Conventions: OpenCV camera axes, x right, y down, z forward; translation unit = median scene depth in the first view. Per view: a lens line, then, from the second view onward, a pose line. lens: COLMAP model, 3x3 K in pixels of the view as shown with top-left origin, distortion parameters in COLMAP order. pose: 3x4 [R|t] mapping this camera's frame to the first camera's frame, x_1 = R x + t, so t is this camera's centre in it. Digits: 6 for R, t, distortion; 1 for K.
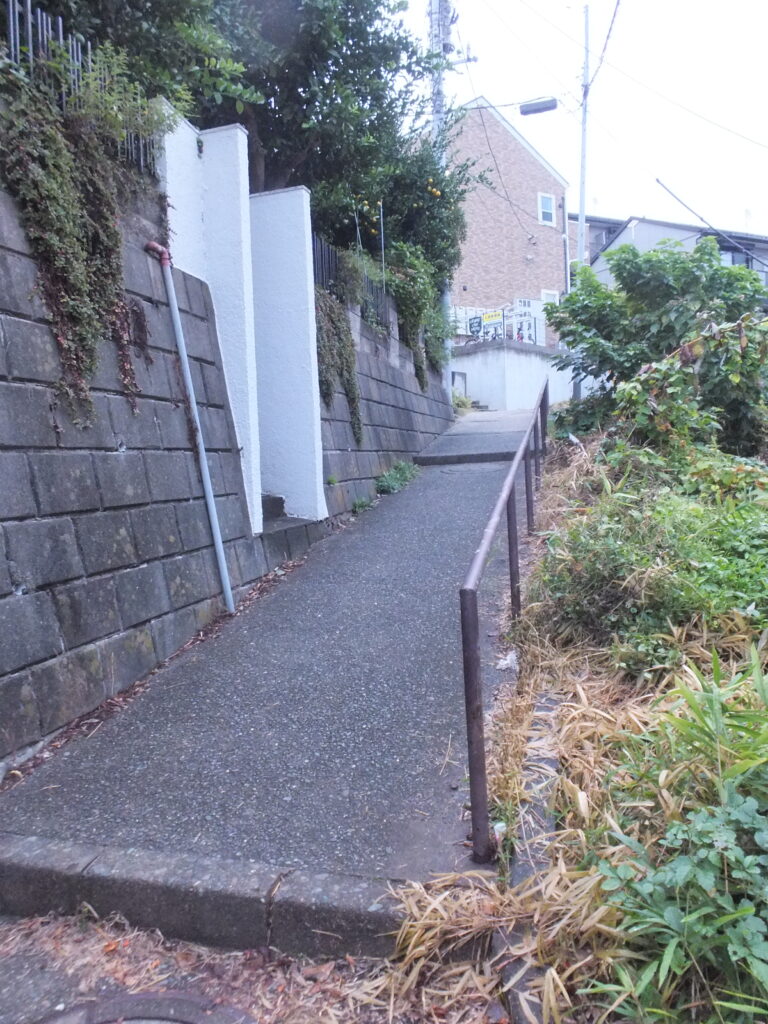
lens RADIAL K [[758.5, 0, 384.0], [0, 758.5, 512.0], [0, 0, 1]] dist [-0.036624, 0.014593]
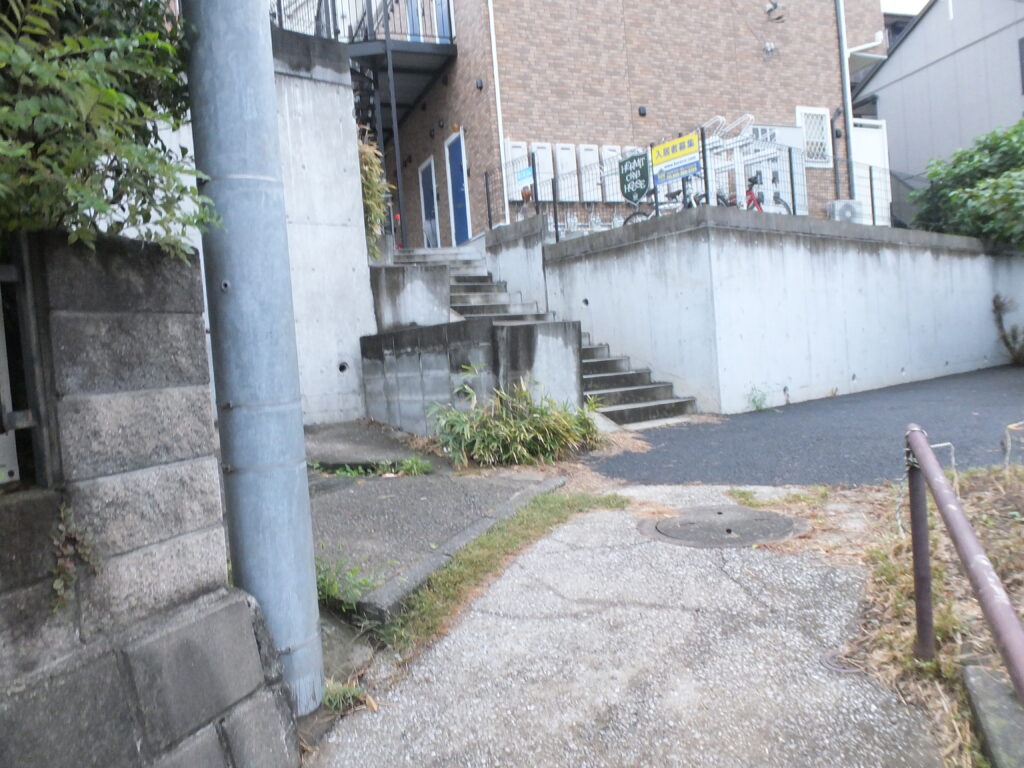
lens RADIAL K [[758.5, 0, 513.2], [0, 758.5, 388.7], [0, 0, 1]] dist [-0.036624, 0.014593]
pose [[0.988661, -0.030642, -0.147006, 0.301353], [0.030862, 0.999523, -0.000782, -0.369915], [0.146960, -0.003764, 0.989135, 1.609390]]
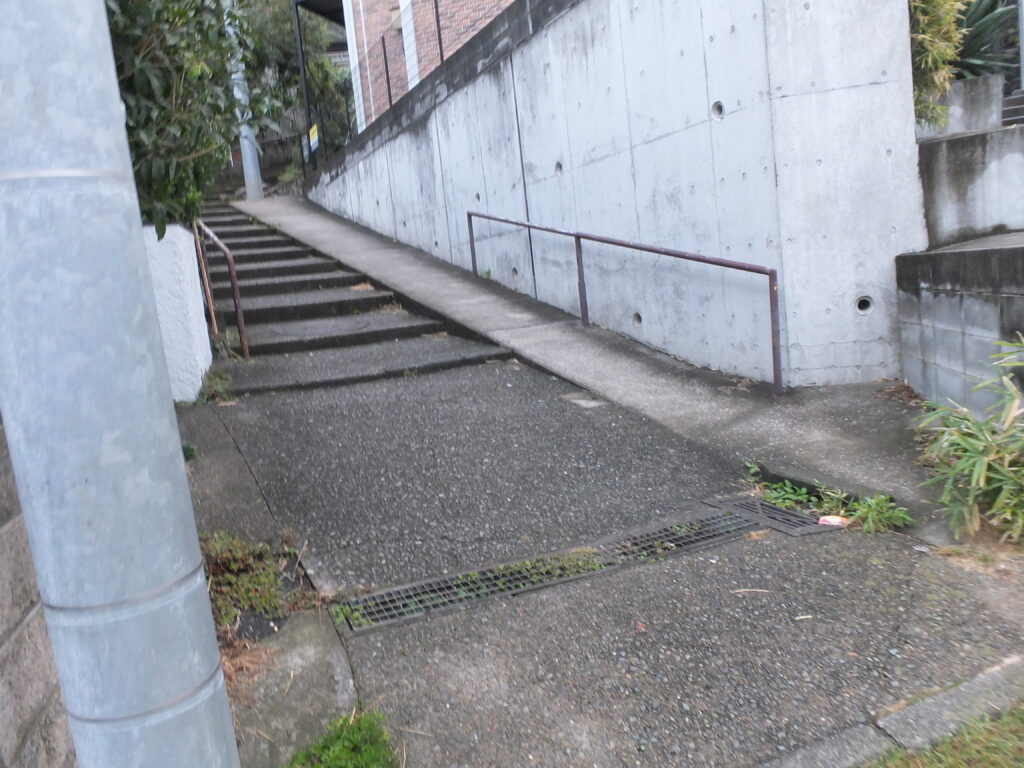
lens RADIAL K [[758.5, 0, 513.2], [0, 758.5, 388.7], [0, 0, 1]] dist [-0.036624, 0.014593]
pose [[0.524165, 0.096875, -0.846089, 0.371483], [0.049163, 0.988410, 0.143627, -0.484891], [0.850197, -0.116880, 0.513327, 2.137580]]
